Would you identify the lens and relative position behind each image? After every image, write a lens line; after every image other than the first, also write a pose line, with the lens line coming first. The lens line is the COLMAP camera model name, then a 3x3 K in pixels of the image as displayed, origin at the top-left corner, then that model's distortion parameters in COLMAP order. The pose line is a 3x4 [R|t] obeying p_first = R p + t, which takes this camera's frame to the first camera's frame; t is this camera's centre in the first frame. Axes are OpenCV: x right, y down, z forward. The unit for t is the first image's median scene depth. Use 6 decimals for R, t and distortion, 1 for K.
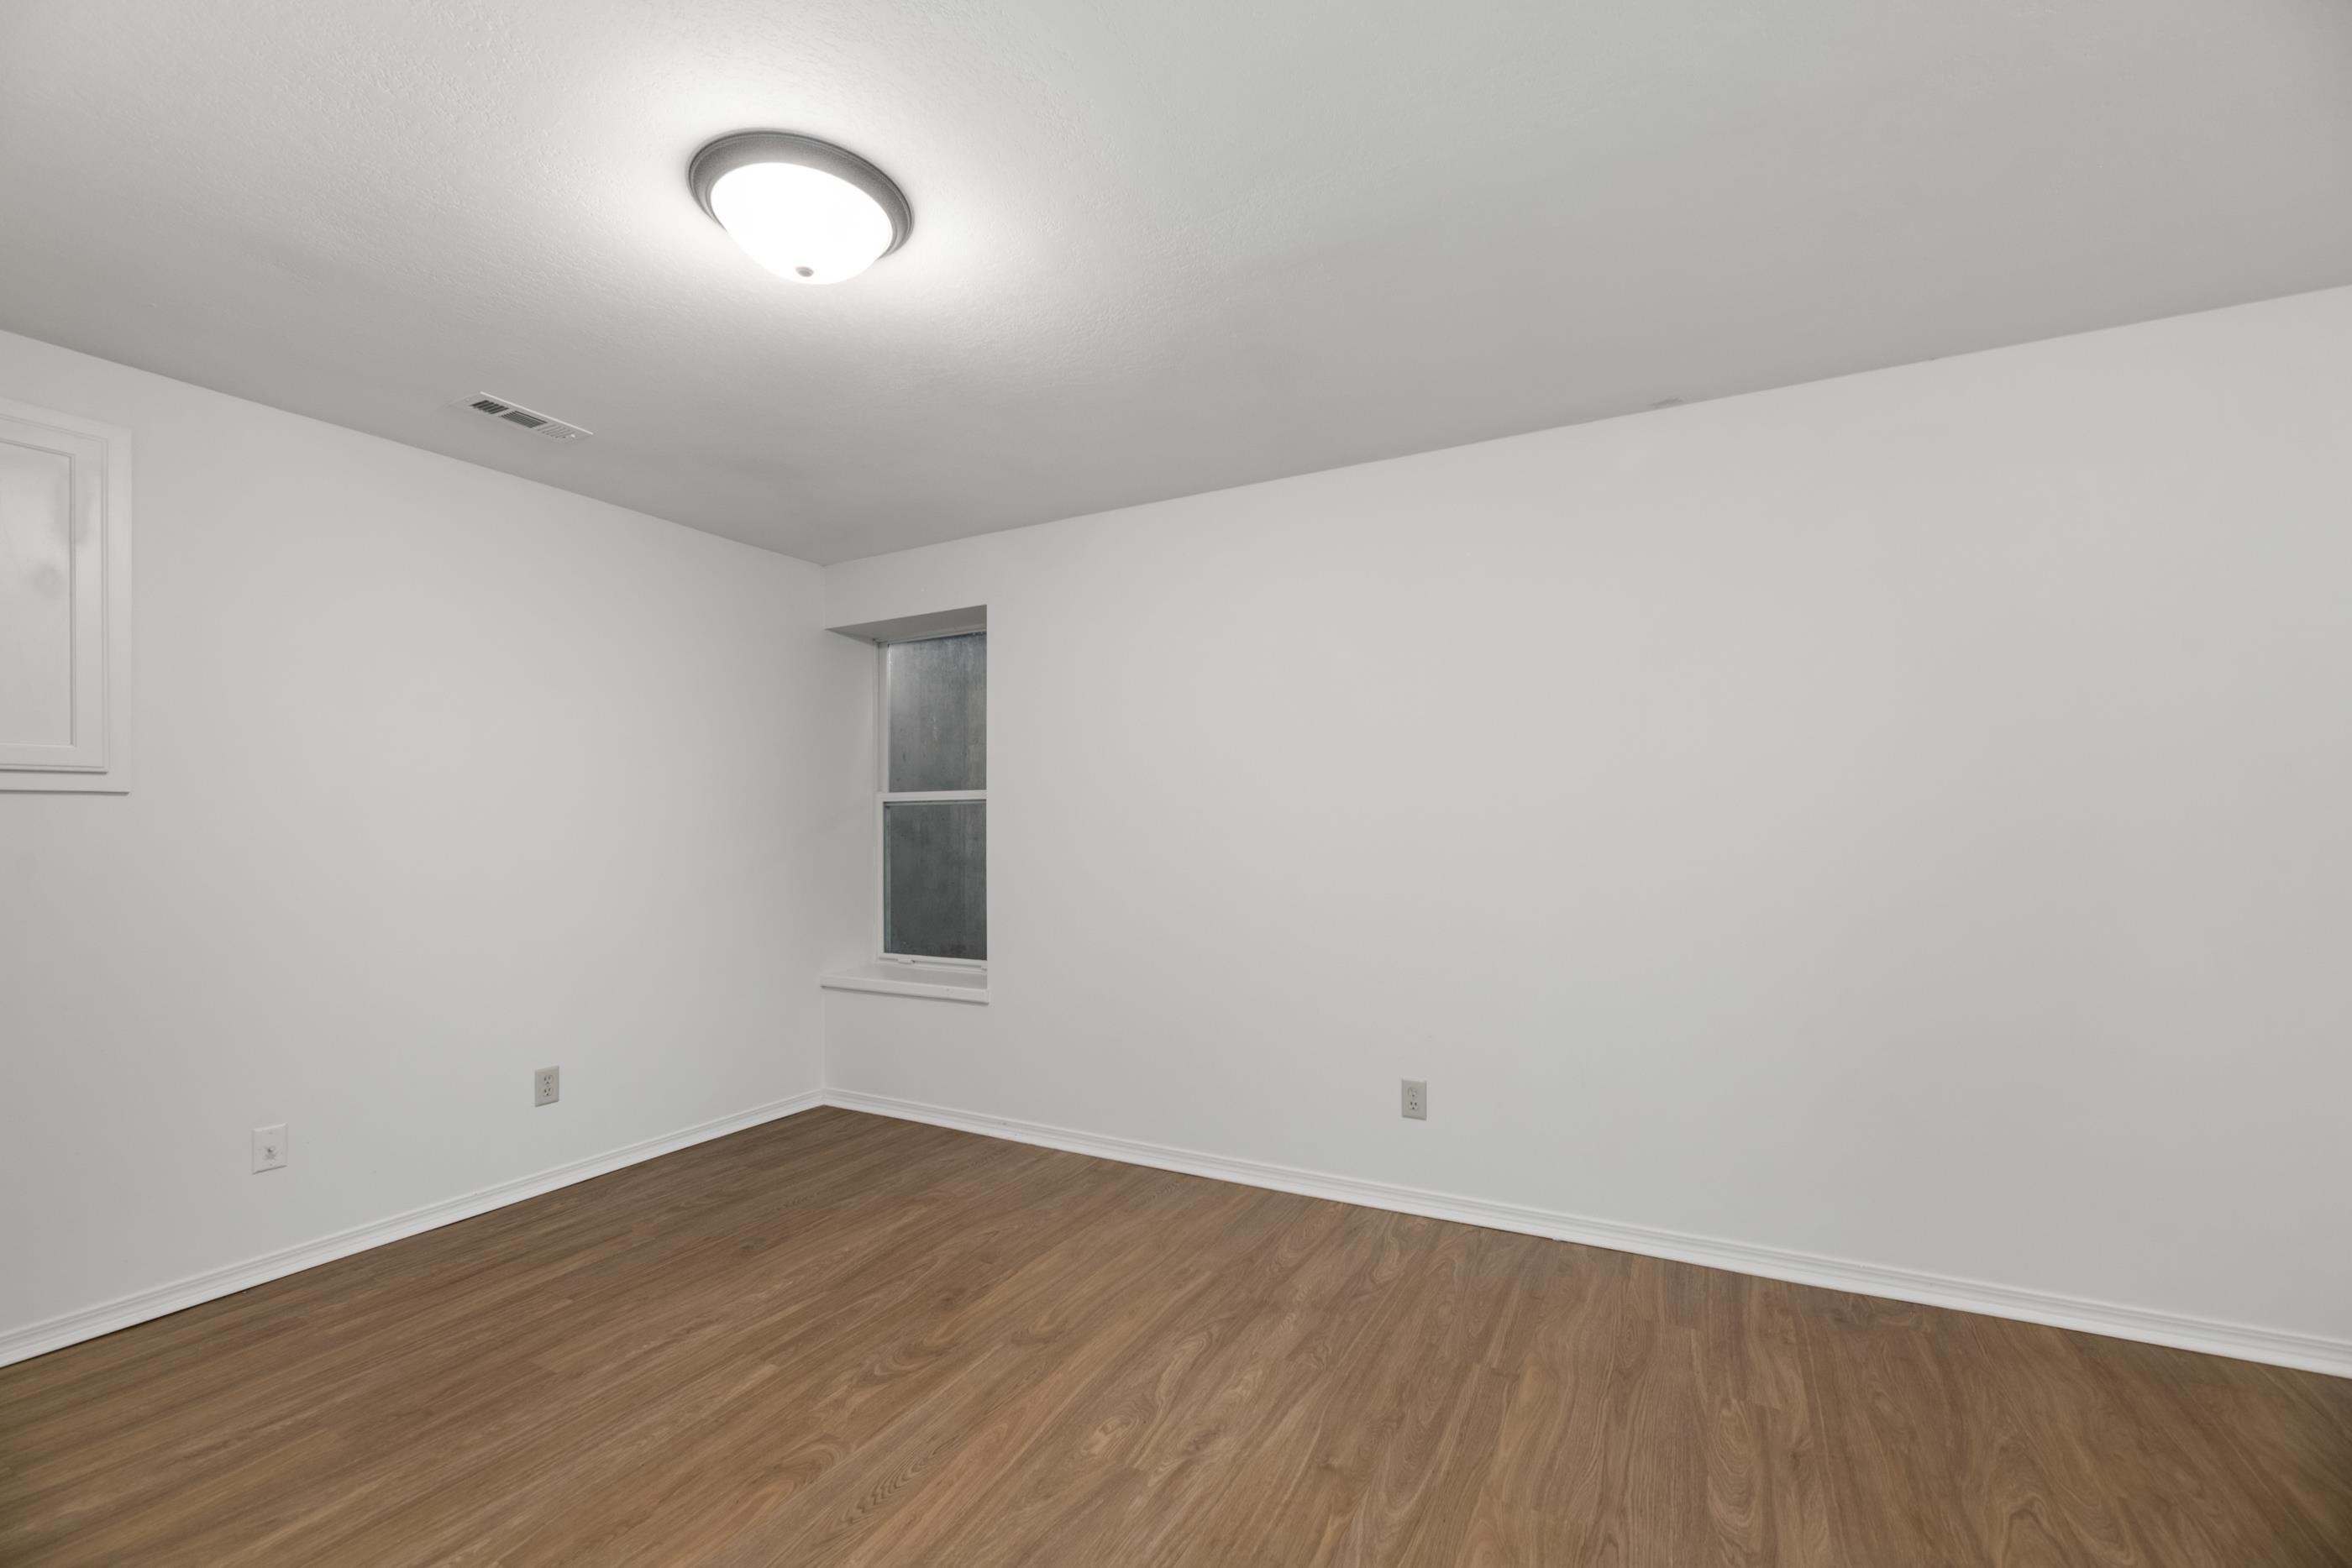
lens RADIAL K [[966.6, 0, 1186.5], [0, 966.6, 820.4], [0, 0, 1]] dist [-0.001683, -0.001811]
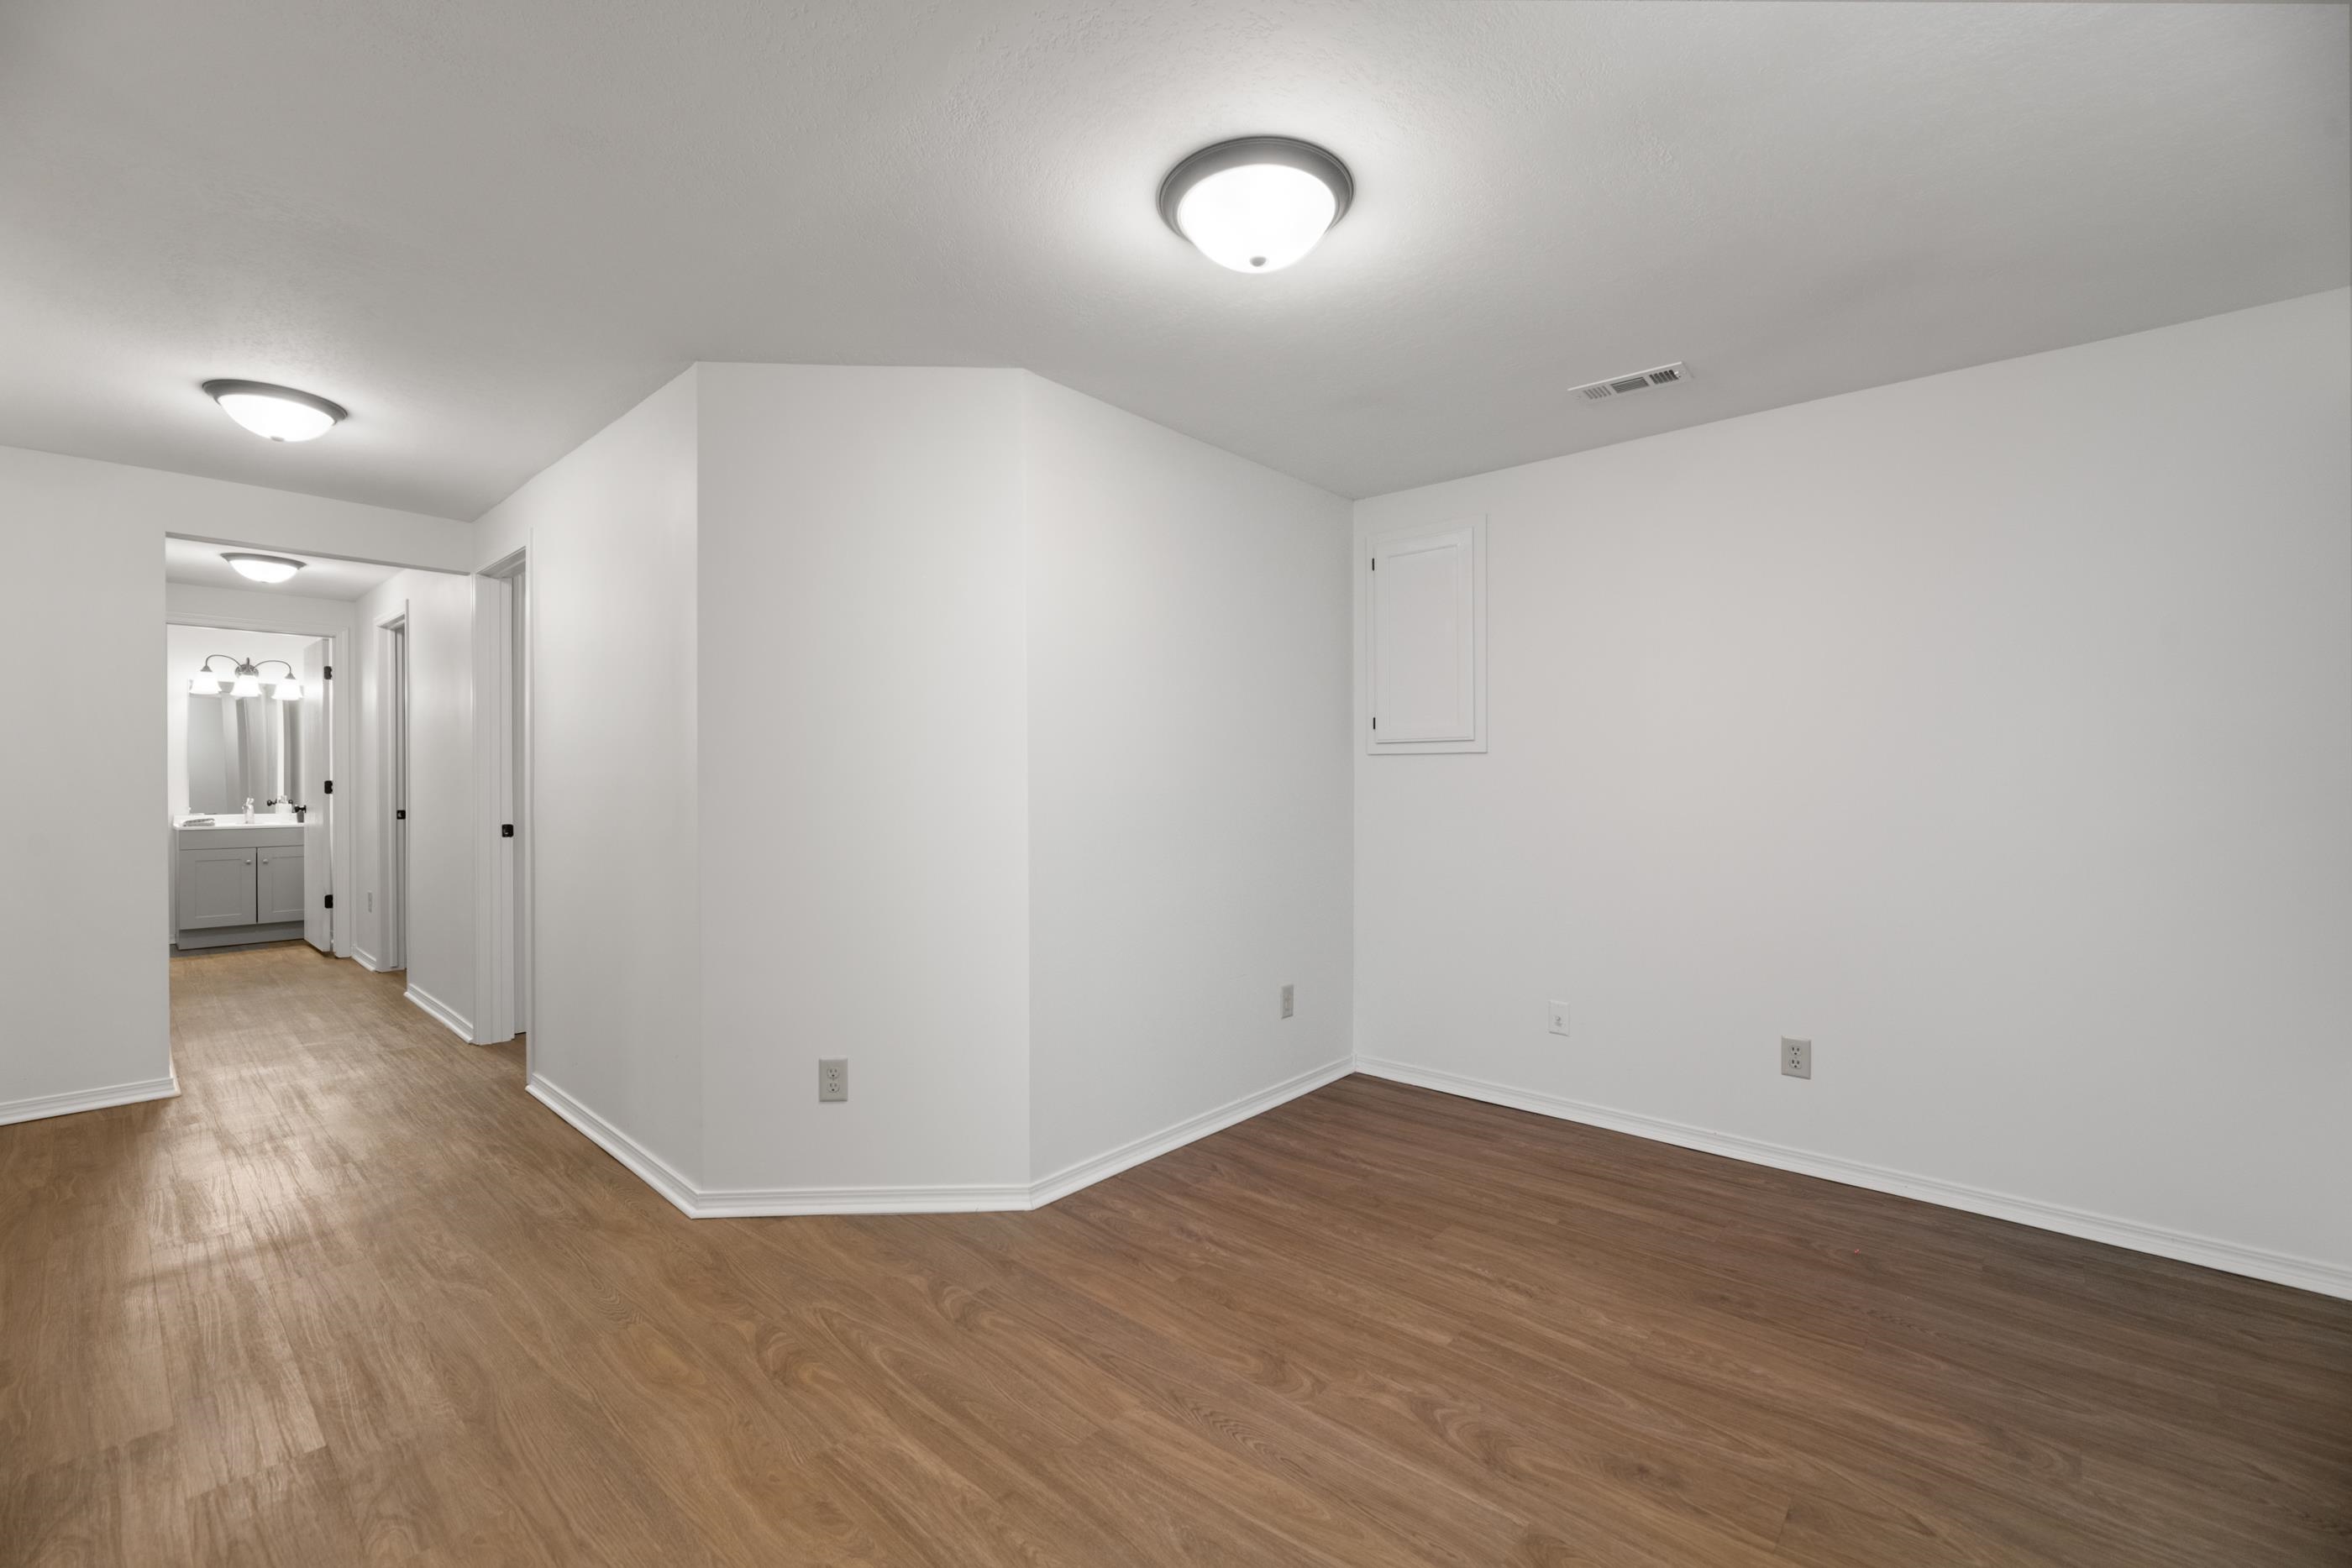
lens RADIAL K [[966.6, 0, 1160.3], [0, 966.6, 780.6], [0, 0, 1]] dist [-0.001683, -0.001811]
pose [[-0.237922, 0.007710, -0.971254, 0.531947], [0.005180, 0.999964, 0.006669, 0.003593], [0.971270, -0.003444, -0.237954, 0.902626]]
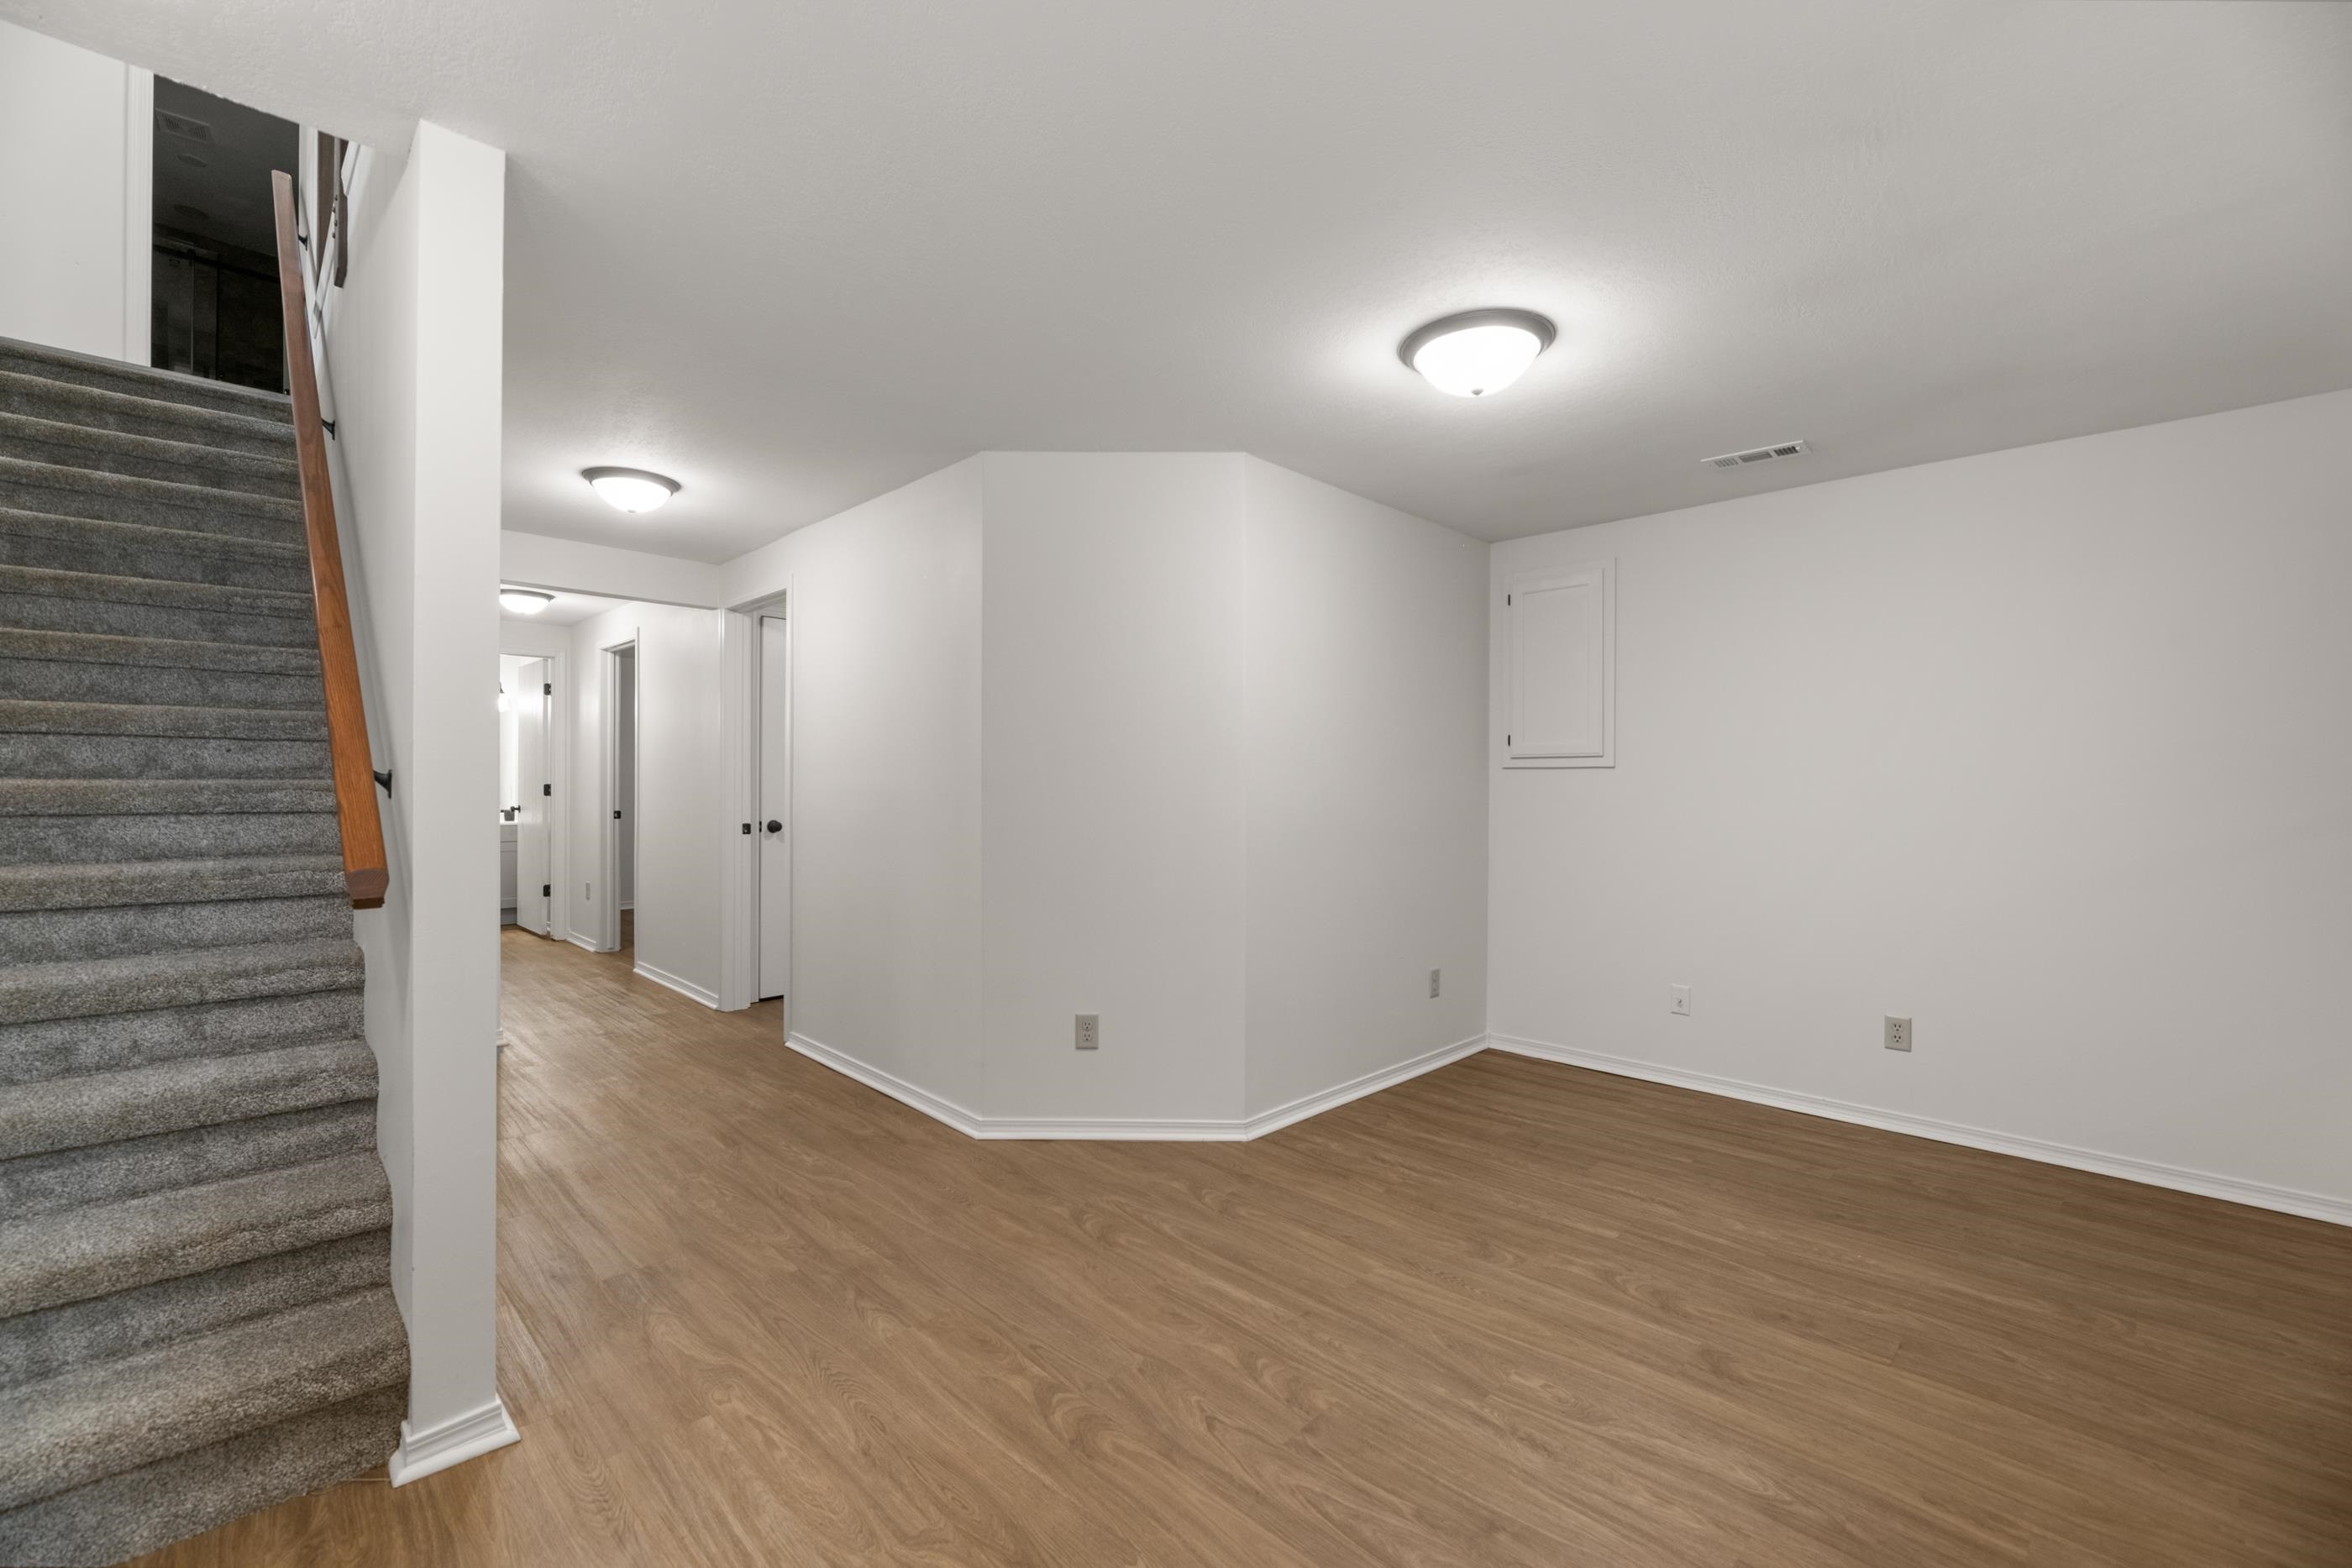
lens RADIAL K [[966.6, 0, 1163.2], [0, 966.6, 788.5], [0, 0, 1]] dist [-0.001683, -0.001811]
pose [[-0.294464, 0.007228, -0.955635, 0.842139], [-0.000464, 0.999970, 0.007706, -0.002918], [0.955662, 0.002713, -0.294452, 0.770004]]
